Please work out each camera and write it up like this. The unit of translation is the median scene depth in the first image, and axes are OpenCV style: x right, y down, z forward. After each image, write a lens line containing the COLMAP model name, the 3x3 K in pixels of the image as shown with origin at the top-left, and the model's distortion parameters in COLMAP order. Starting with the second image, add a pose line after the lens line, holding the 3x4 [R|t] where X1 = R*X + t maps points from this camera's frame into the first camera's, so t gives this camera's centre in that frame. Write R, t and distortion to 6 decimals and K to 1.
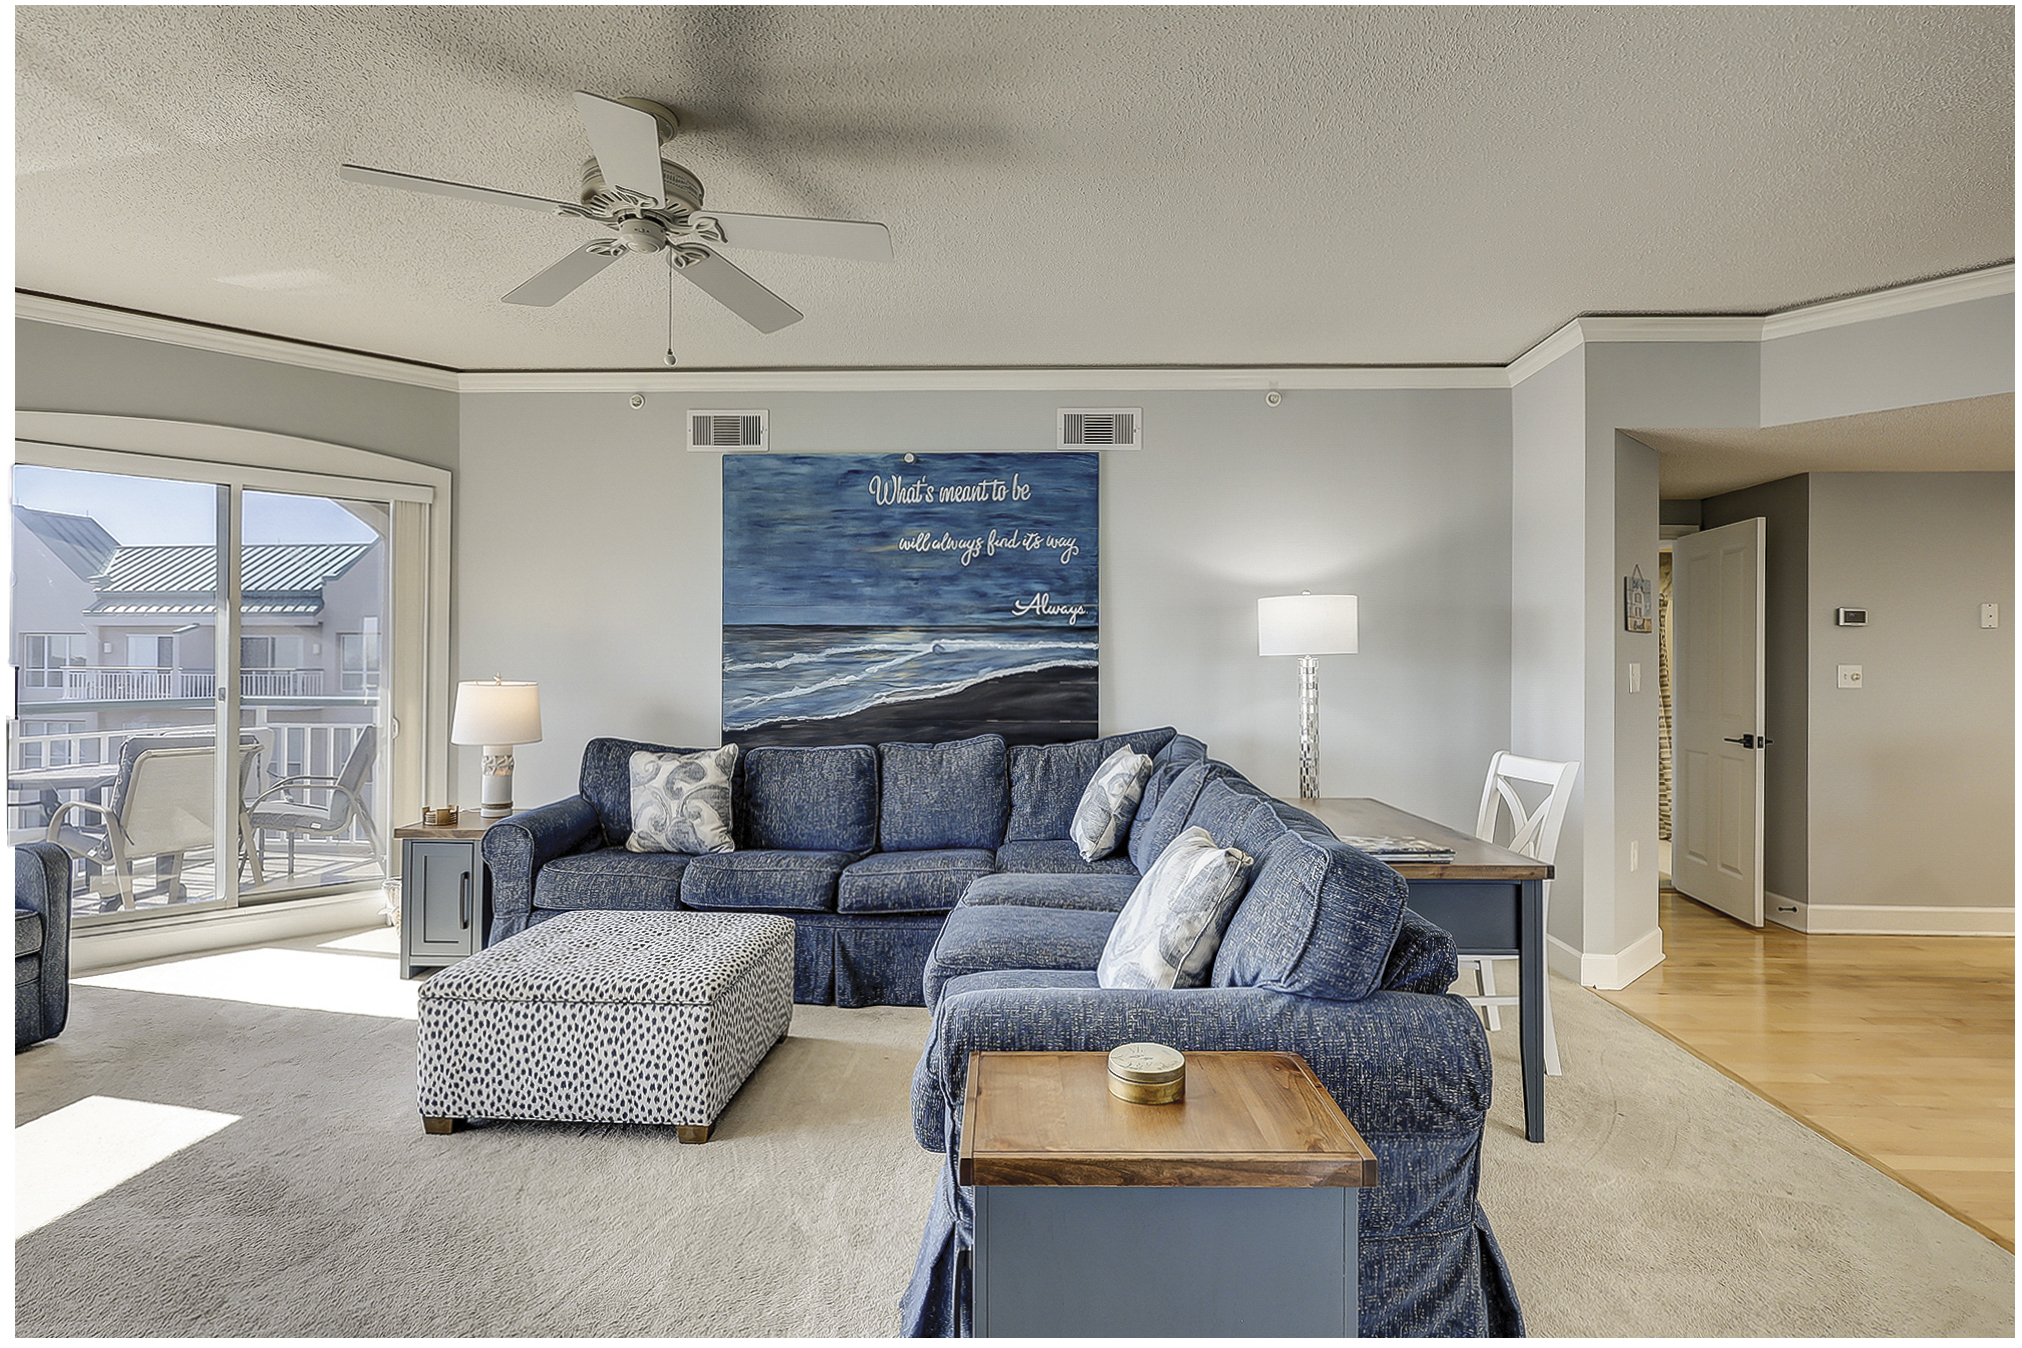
lens RADIAL K [[987.6, 0, 1009.0], [0, 987.6, 681.1], [0, 0, 1]] dist [-0.002081, 0.000125]
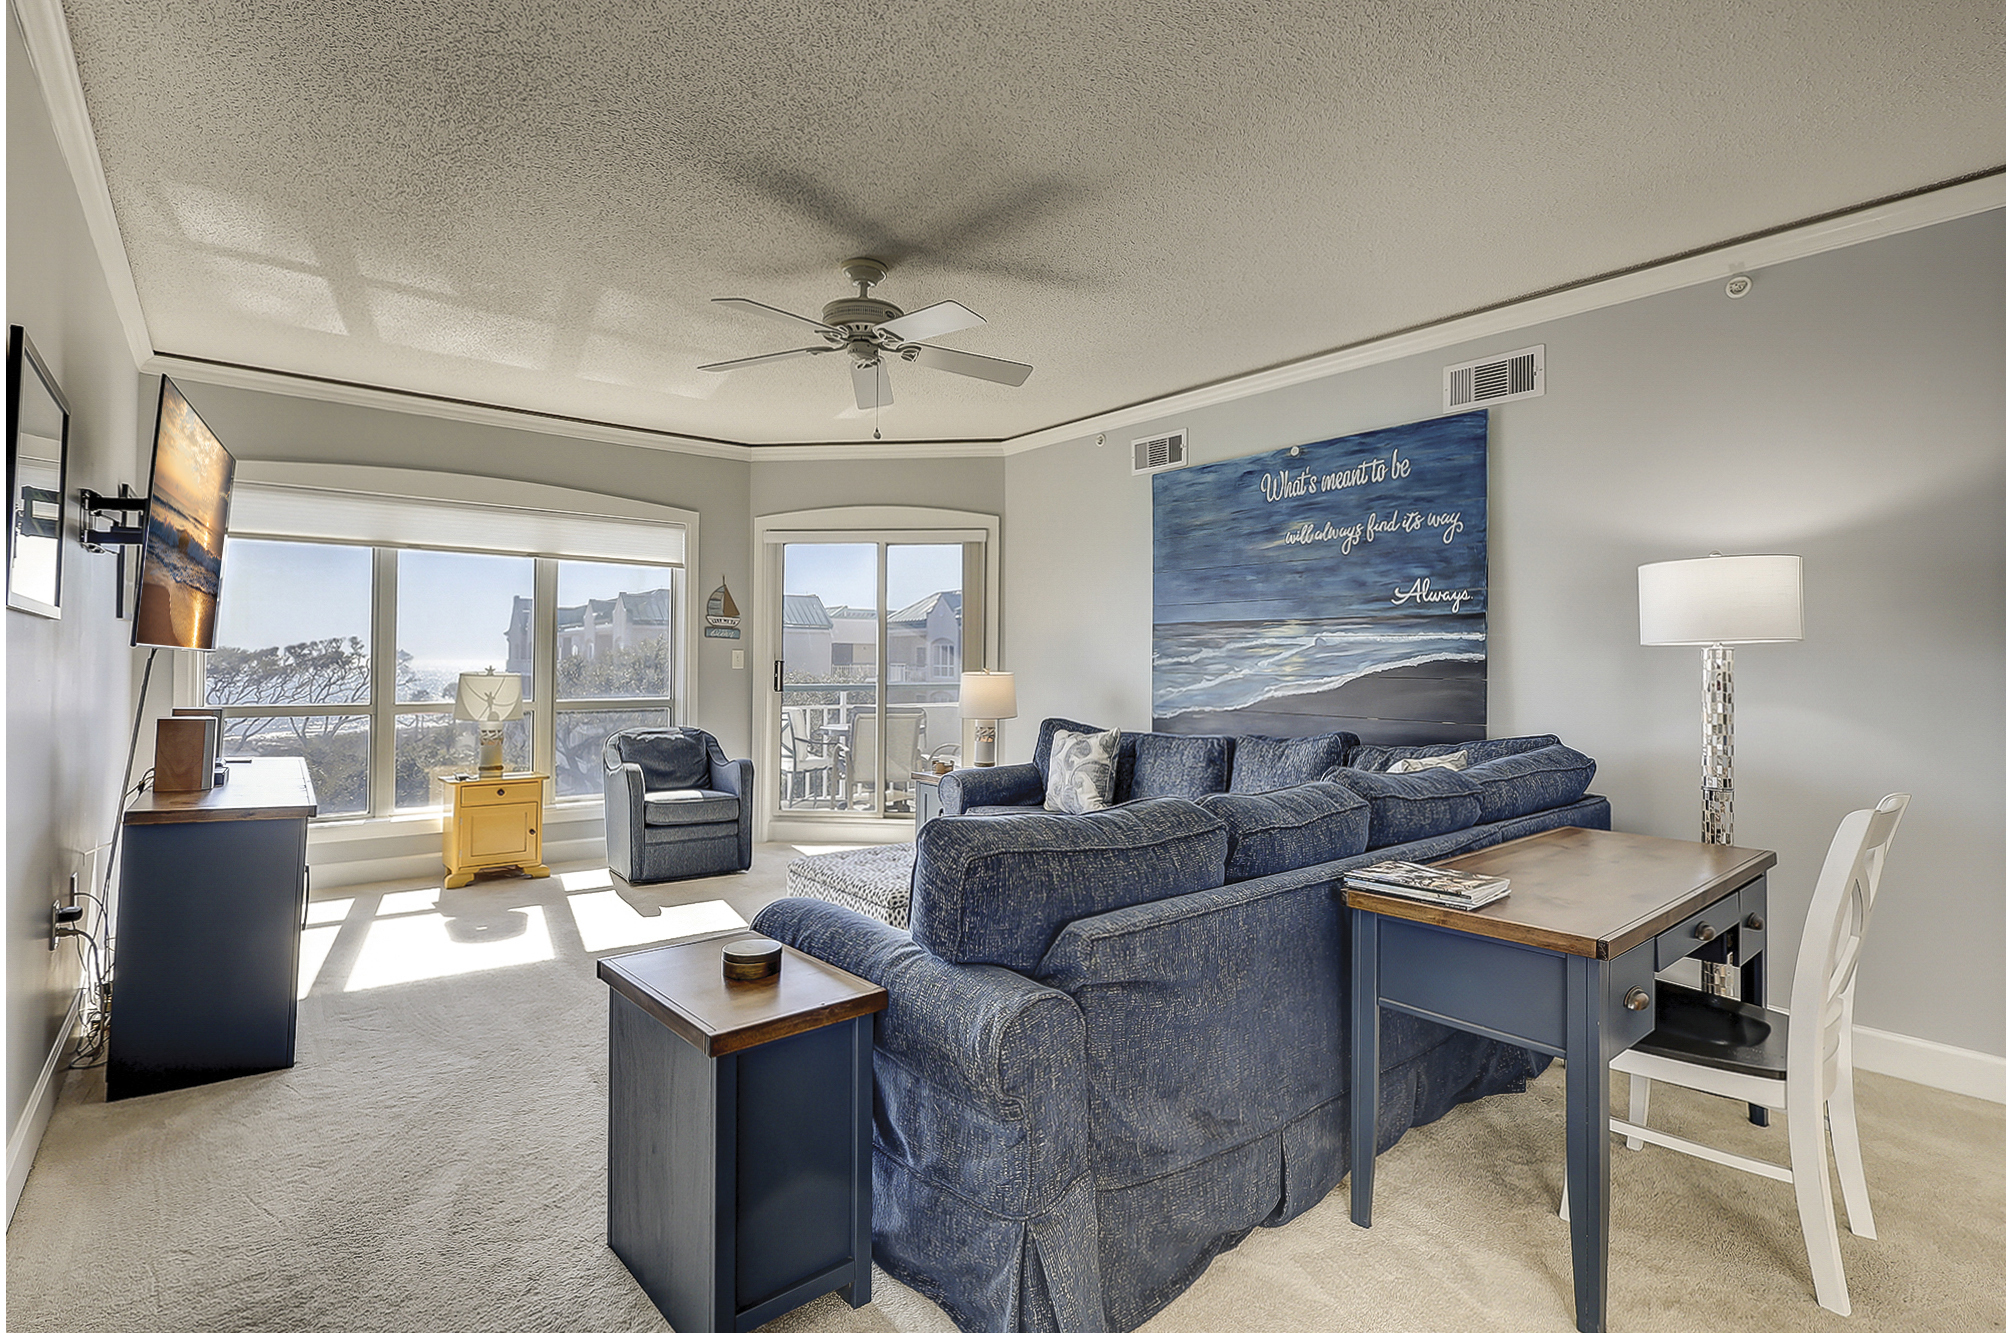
lens RADIAL K [[981.2, 0, 996.1], [0, 981.2, 669.4], [0, 0, 1]] dist [-0.002081, 0.000125]
pose [[0.653147, 0.005508, -0.757211, 0.451790], [-0.015342, 0.999865, -0.005961, 0.004452], [0.757076, 0.015511, 0.653143, 0.130112]]
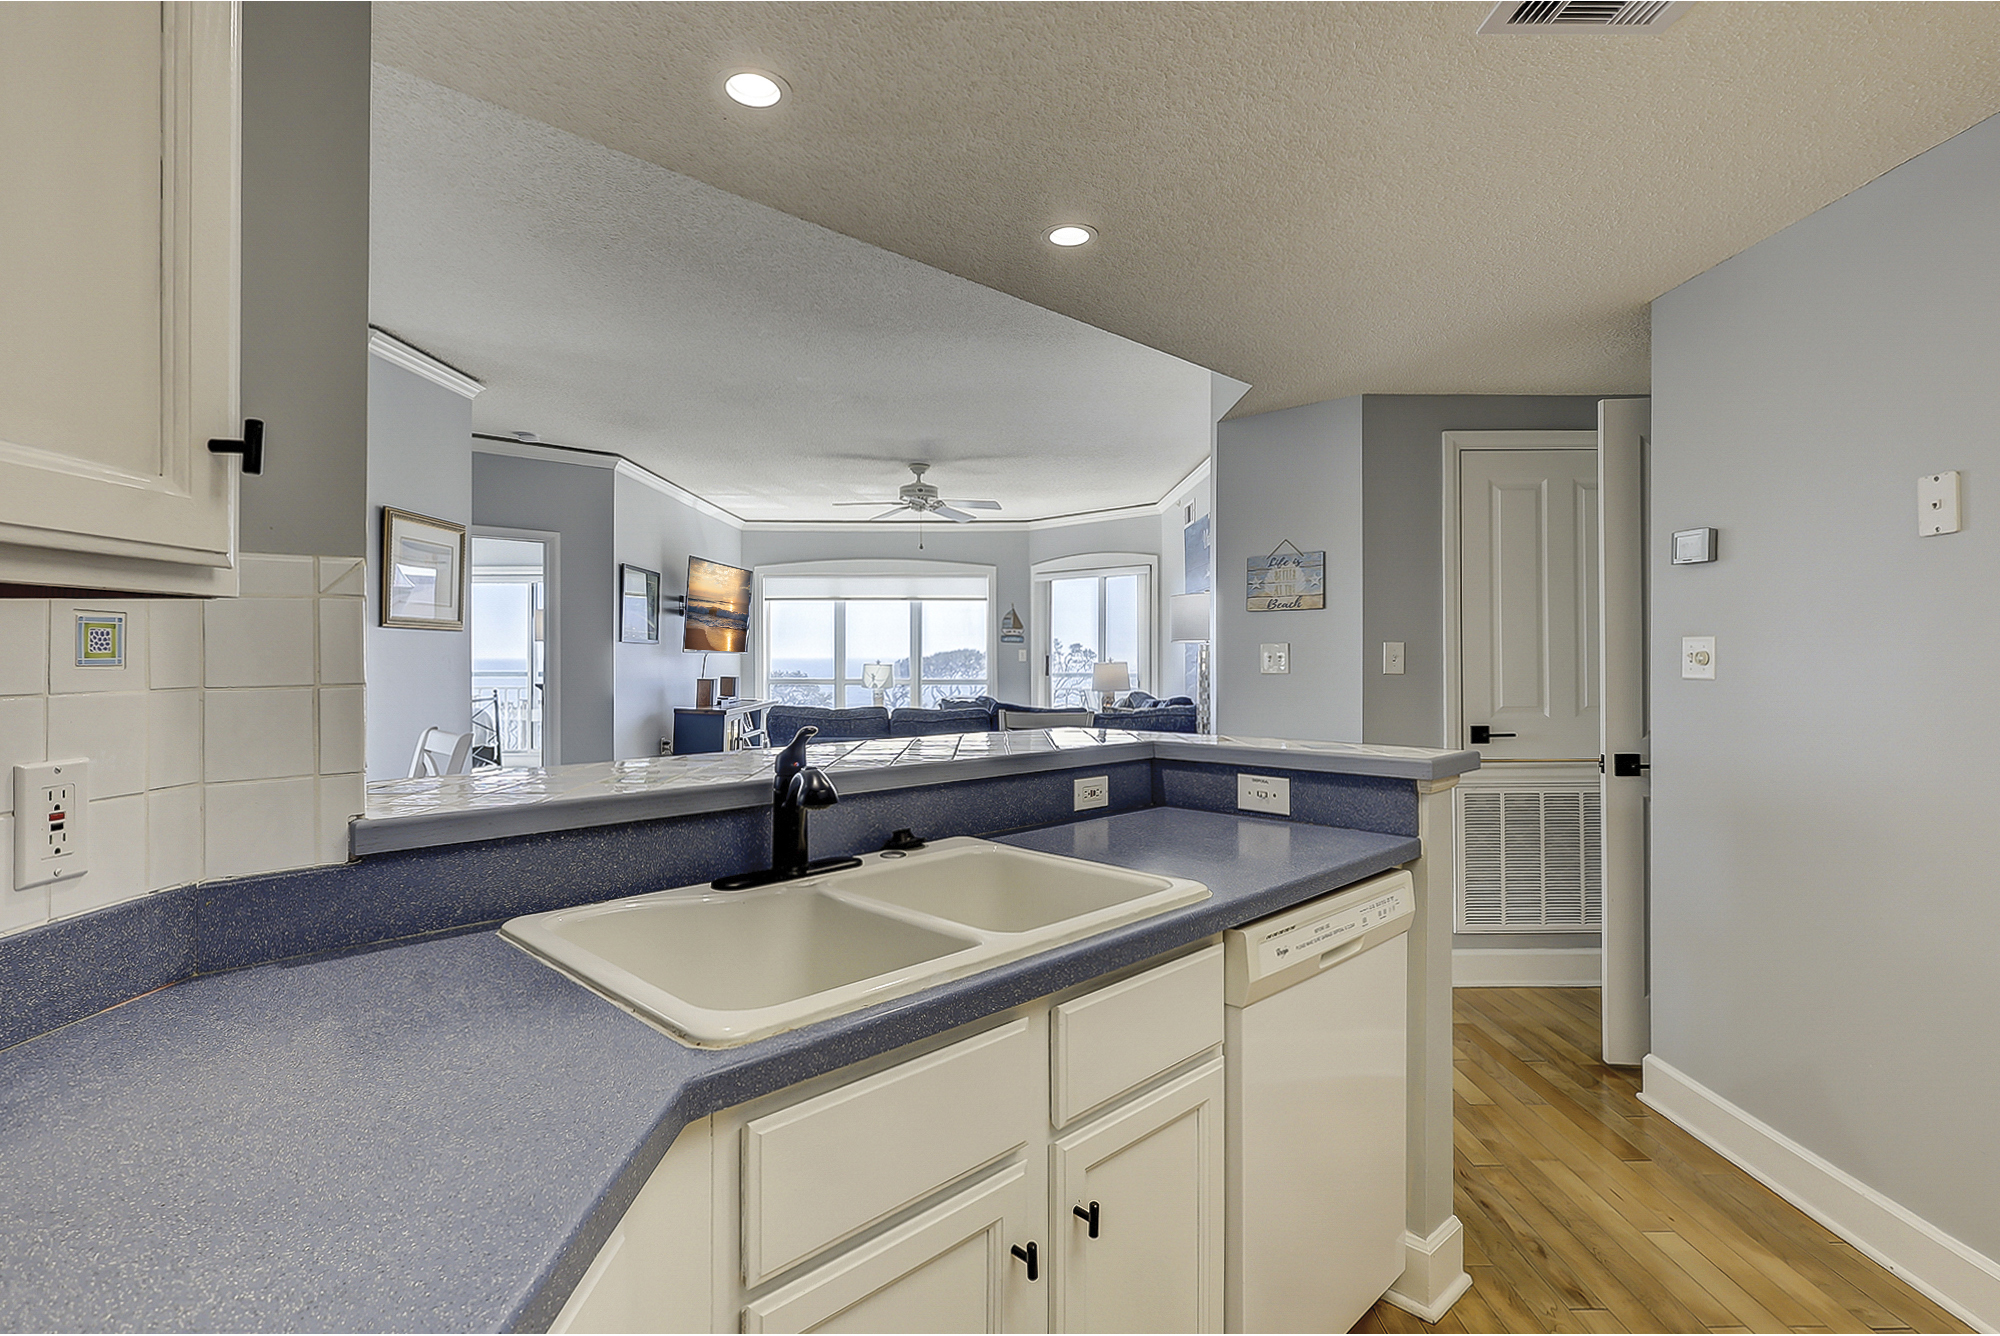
lens RADIAL K [[976.9, 0, 992.4], [0, 976.9, 656.9], [0, 0, 1]] dist [-0.002081, 0.000125]
pose [[0.039089, -0.003607, -0.999229, 1.411981], [-0.013648, 0.999898, -0.004143, 0.002221], [0.999143, 0.013800, 0.039035, 0.618321]]
